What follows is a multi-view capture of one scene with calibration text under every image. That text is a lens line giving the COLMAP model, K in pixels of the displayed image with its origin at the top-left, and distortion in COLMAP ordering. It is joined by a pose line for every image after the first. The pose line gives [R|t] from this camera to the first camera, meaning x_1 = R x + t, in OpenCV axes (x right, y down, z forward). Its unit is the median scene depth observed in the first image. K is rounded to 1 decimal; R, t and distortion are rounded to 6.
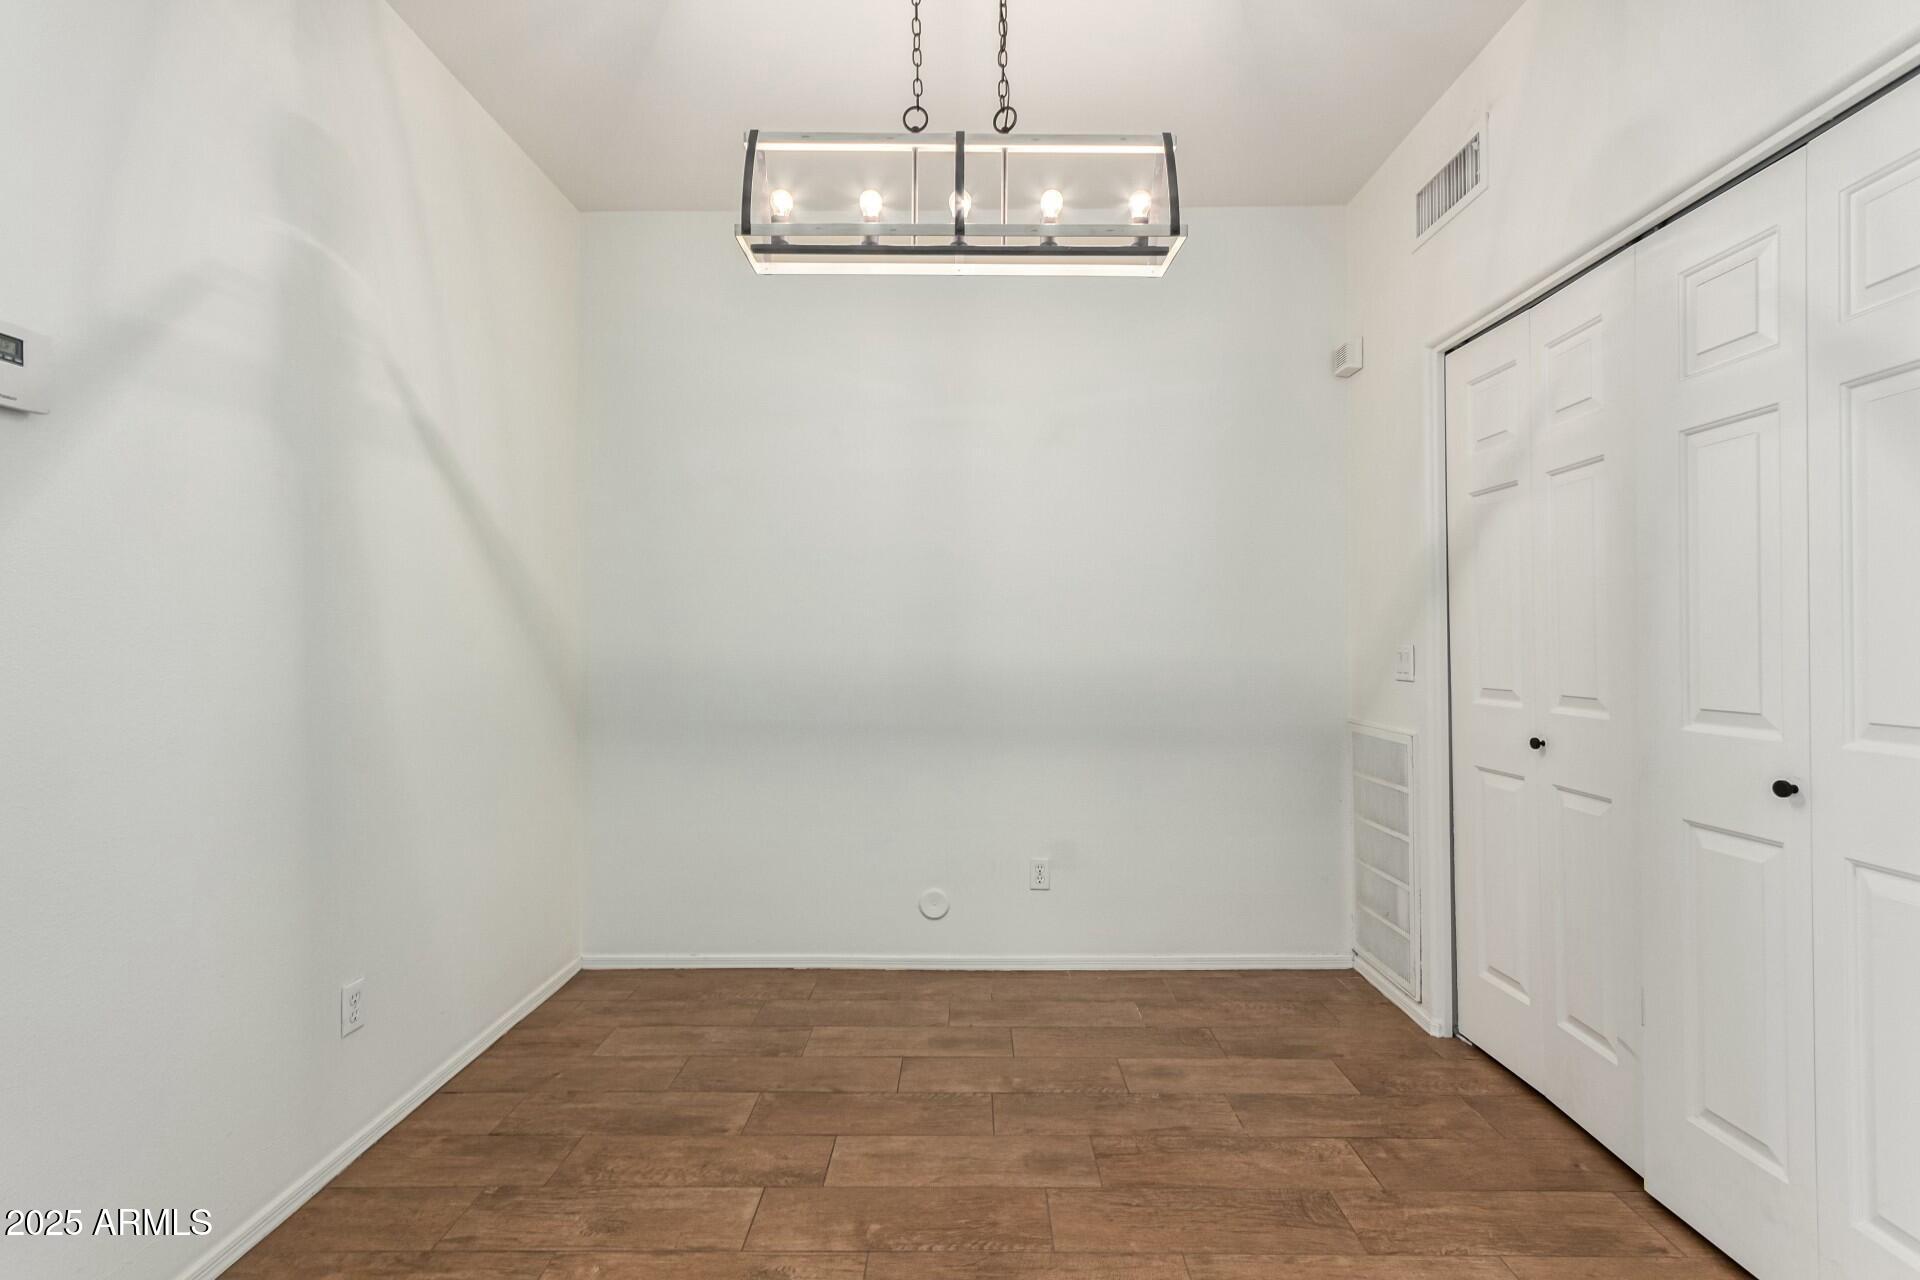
lens RADIAL K [[899.0, 0, 952.6], [0, 899.0, 634.8], [0, 0, 1]] dist [0.003551, 0.002801]
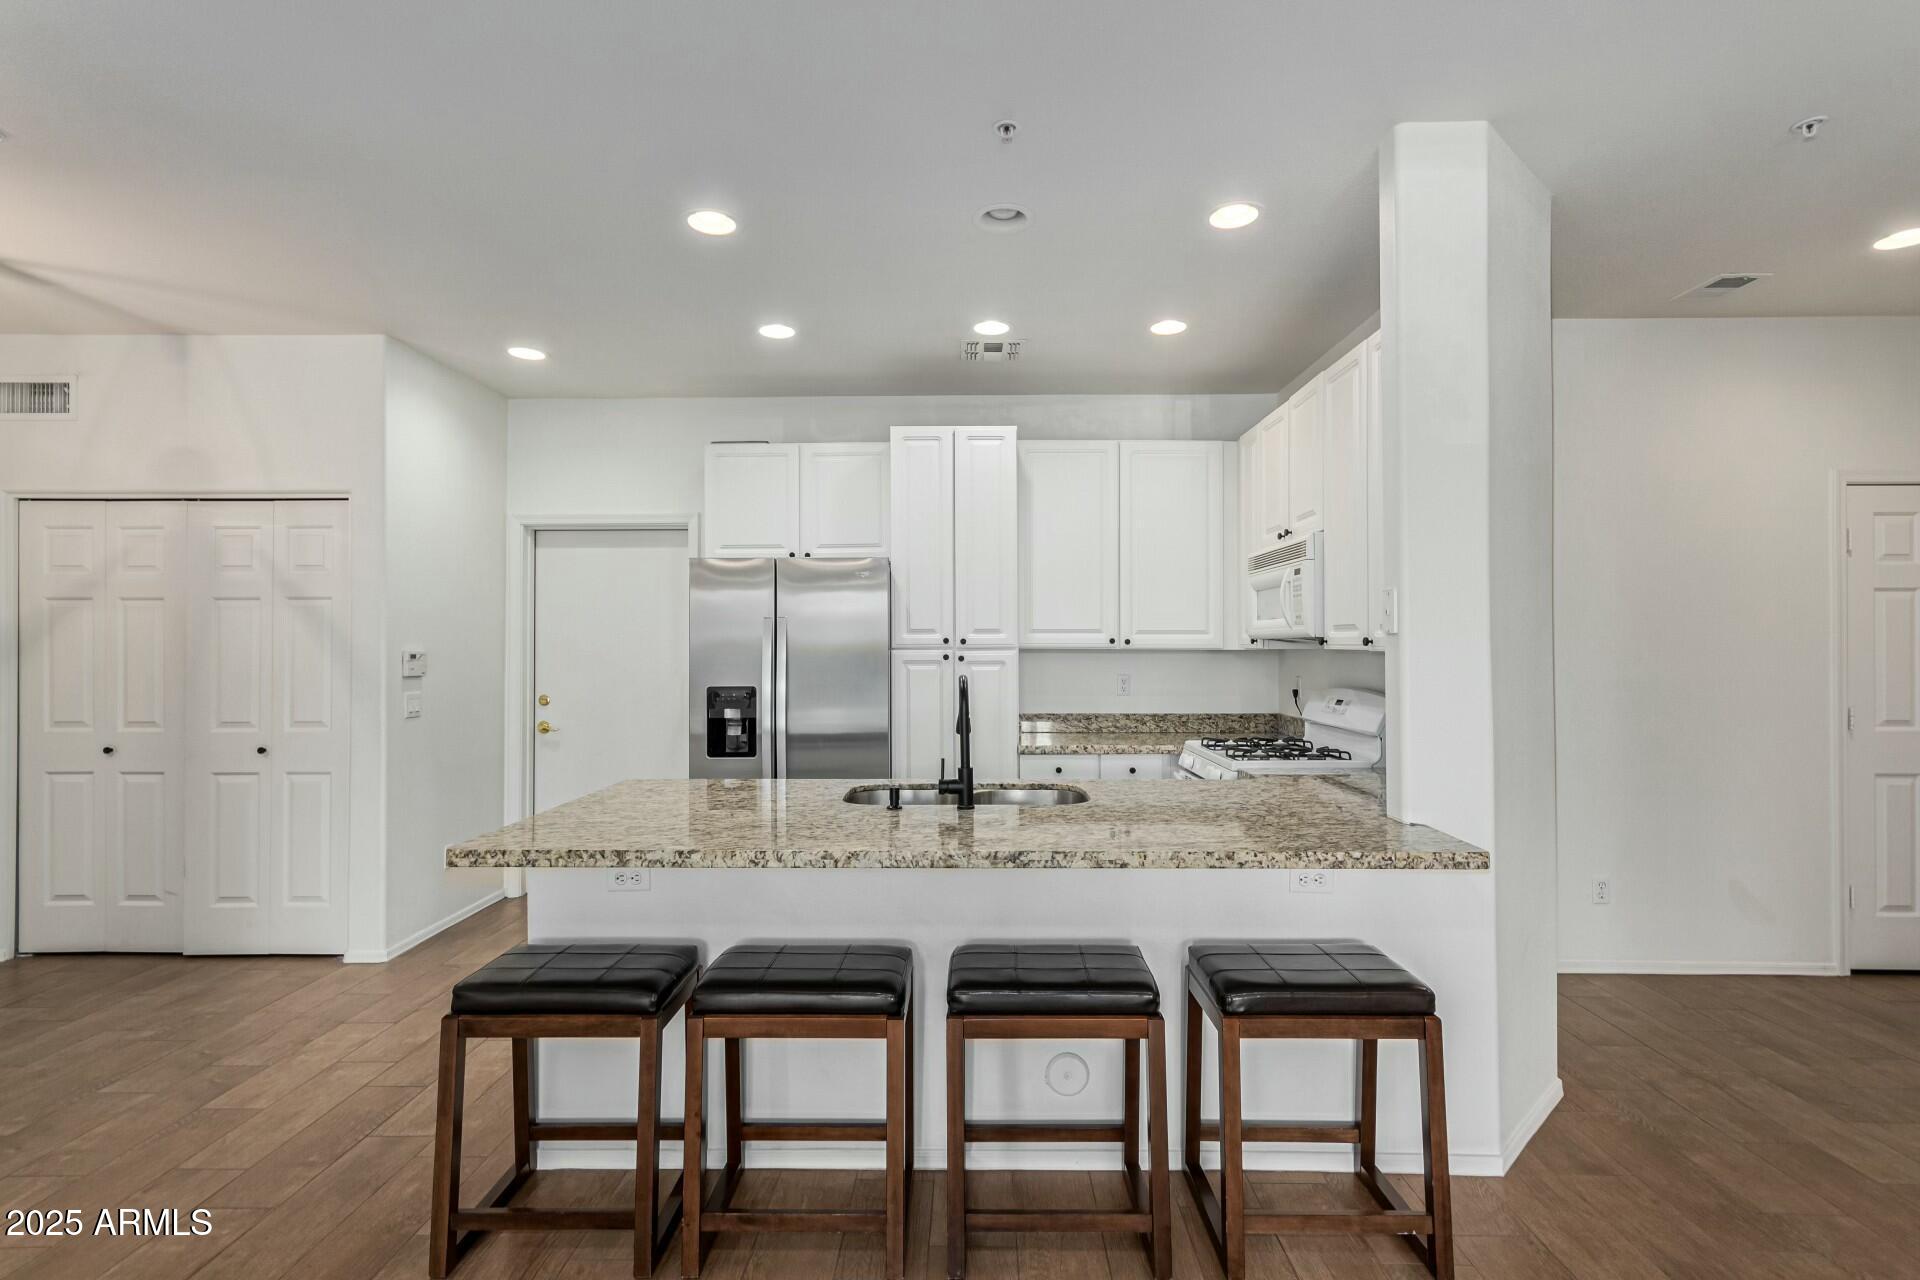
lens RADIAL K [[899.0, 0, 964.4], [0, 899.0, 637.7], [0, 0, 1]] dist [0.003551, 0.002801]
pose [[0.004788, 0.014397, 0.999885, -1.092272], [-0.007456, 0.999869, -0.014362, -0.084816], [-0.999961, -0.007386, 0.004895, -0.669225]]
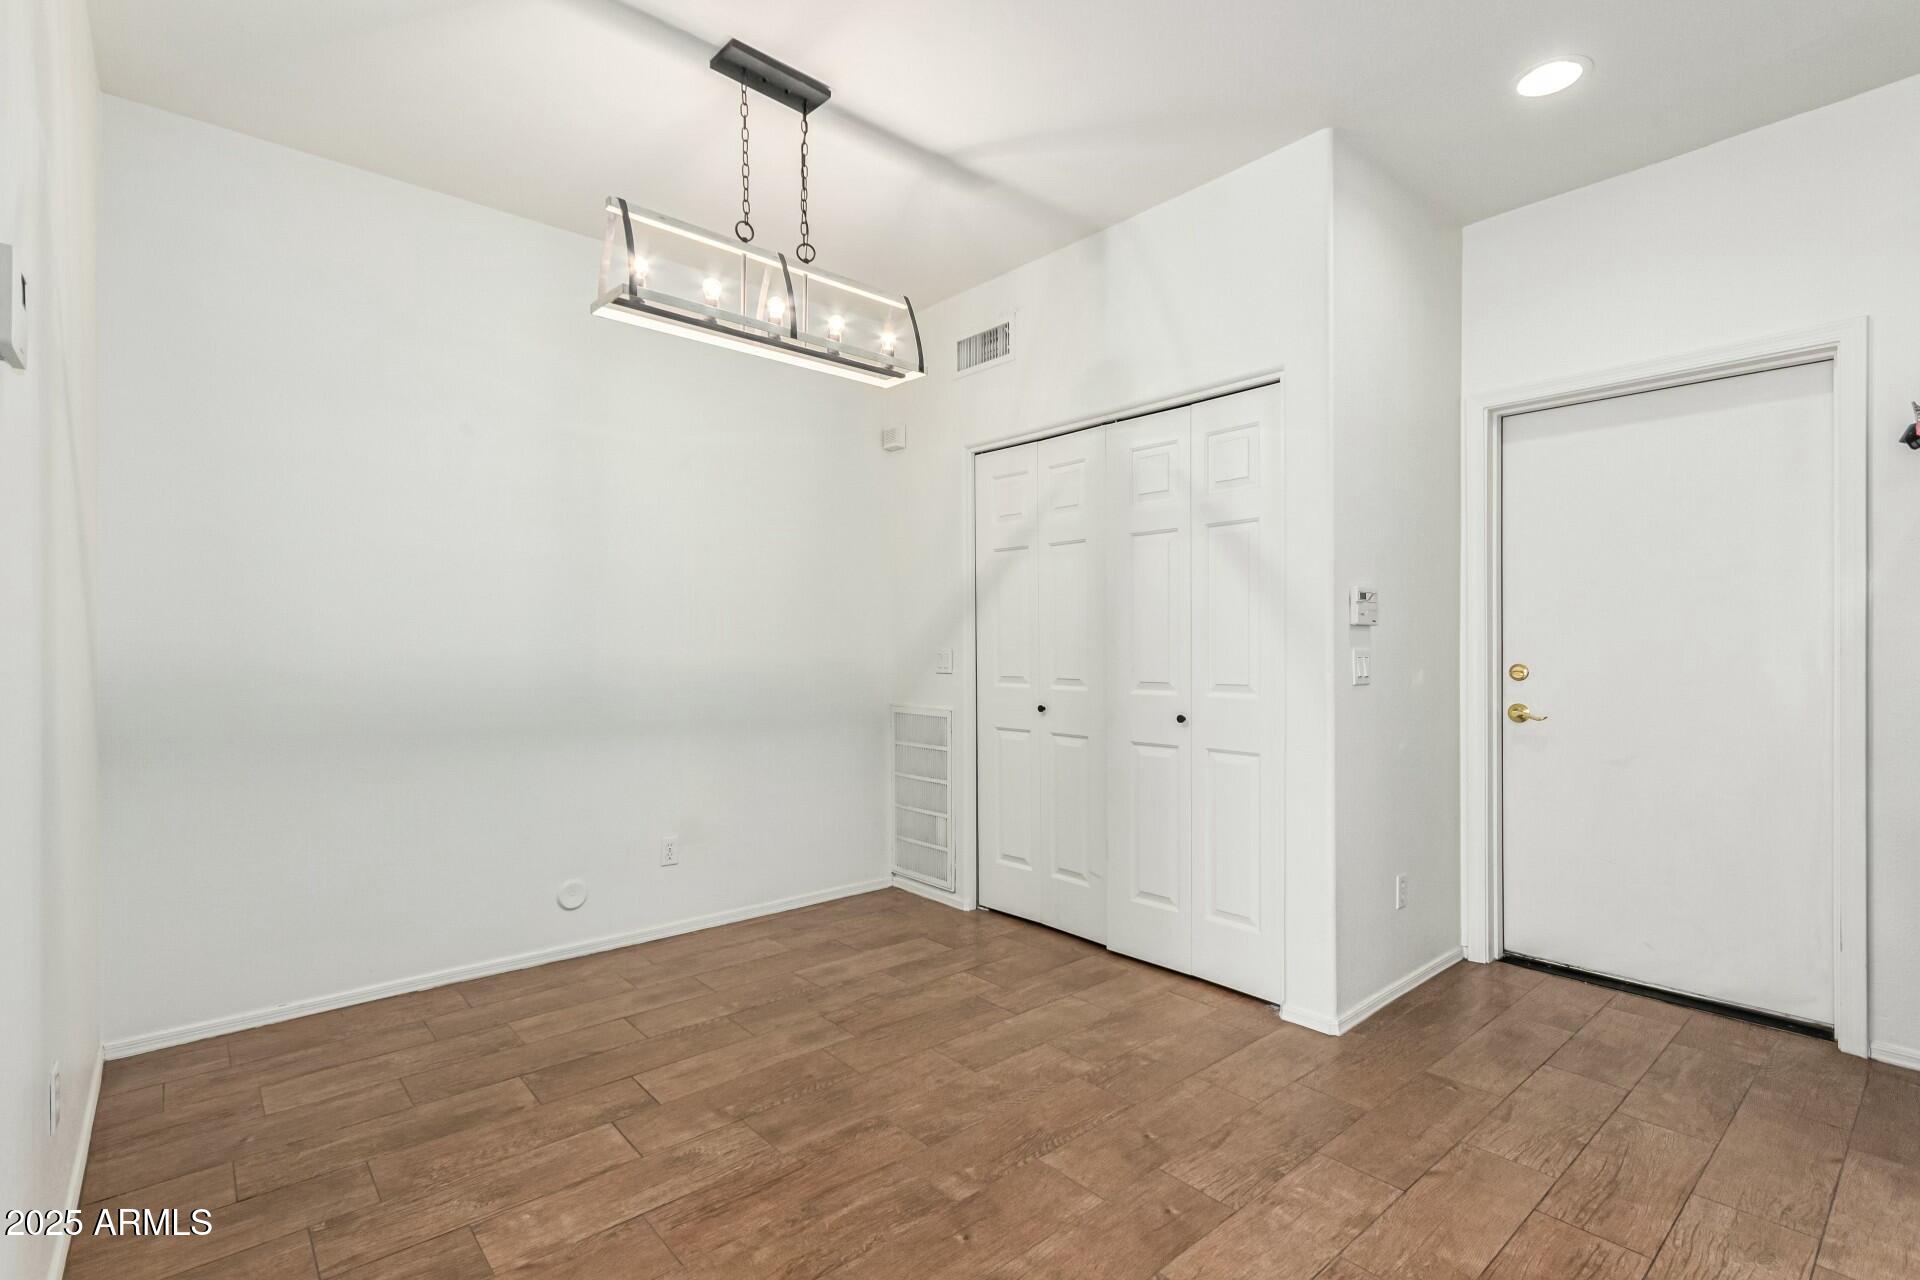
lens RADIAL K [[899.0, 0, 968.1], [0, 899.0, 643.8], [0, 0, 1]] dist [0.003551, 0.002801]
pose [[0.743560, 0.004133, 0.668657, -0.533764], [-0.006473, 0.999979, 0.001018, 0.002103], [-0.668638, -0.005085, 0.743571, -0.124385]]
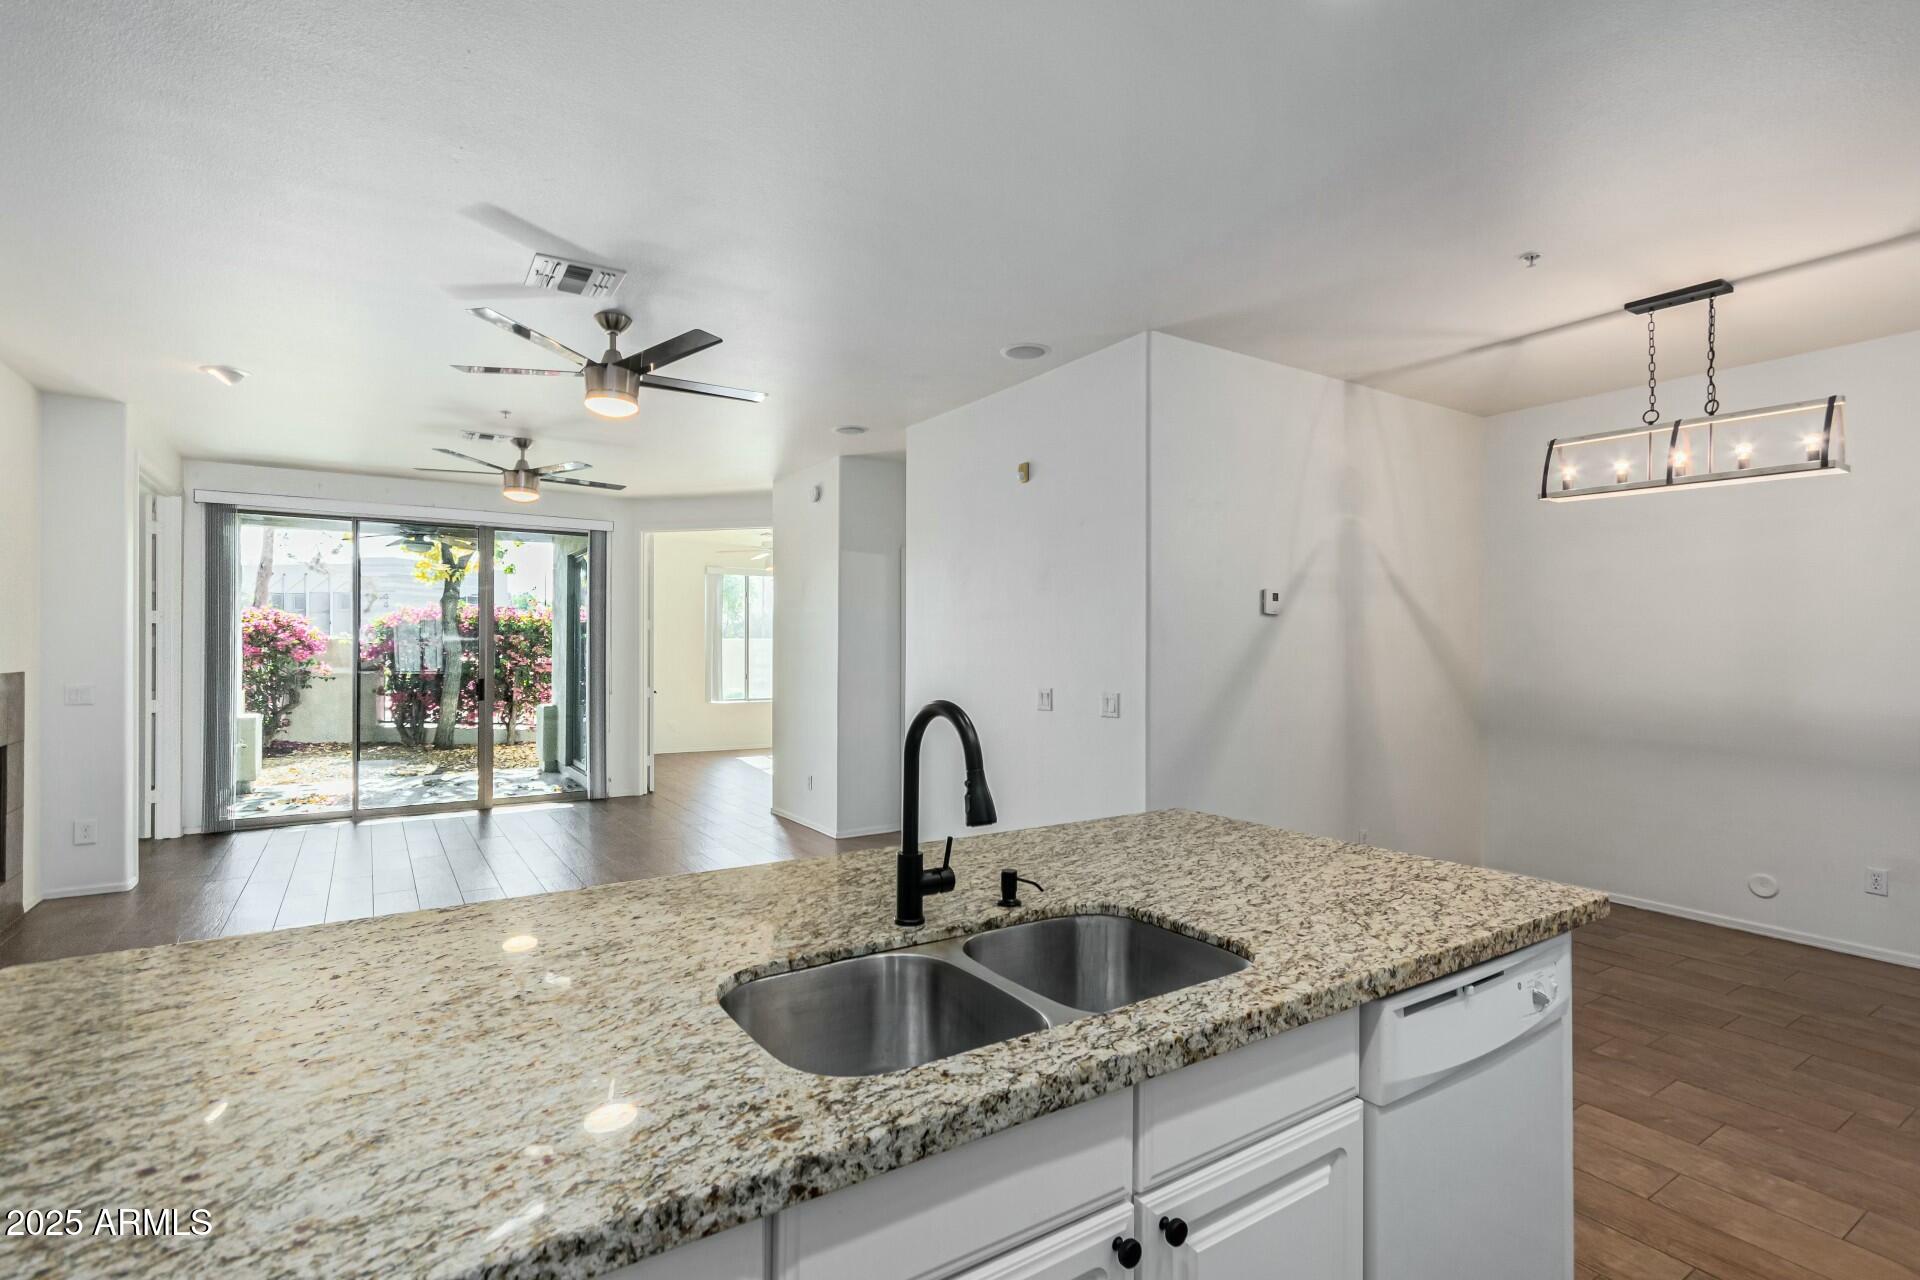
lens RADIAL K [[899.0, 0, 970.7], [0, 899.0, 647.0], [0, 0, 1]] dist [0.003551, 0.002801]
pose [[0.570109, 0.004119, -0.821558, 0.569618], [0.003647, 0.999965, 0.007544, -0.094852], [0.821561, -0.007297, 0.570074, -1.003111]]
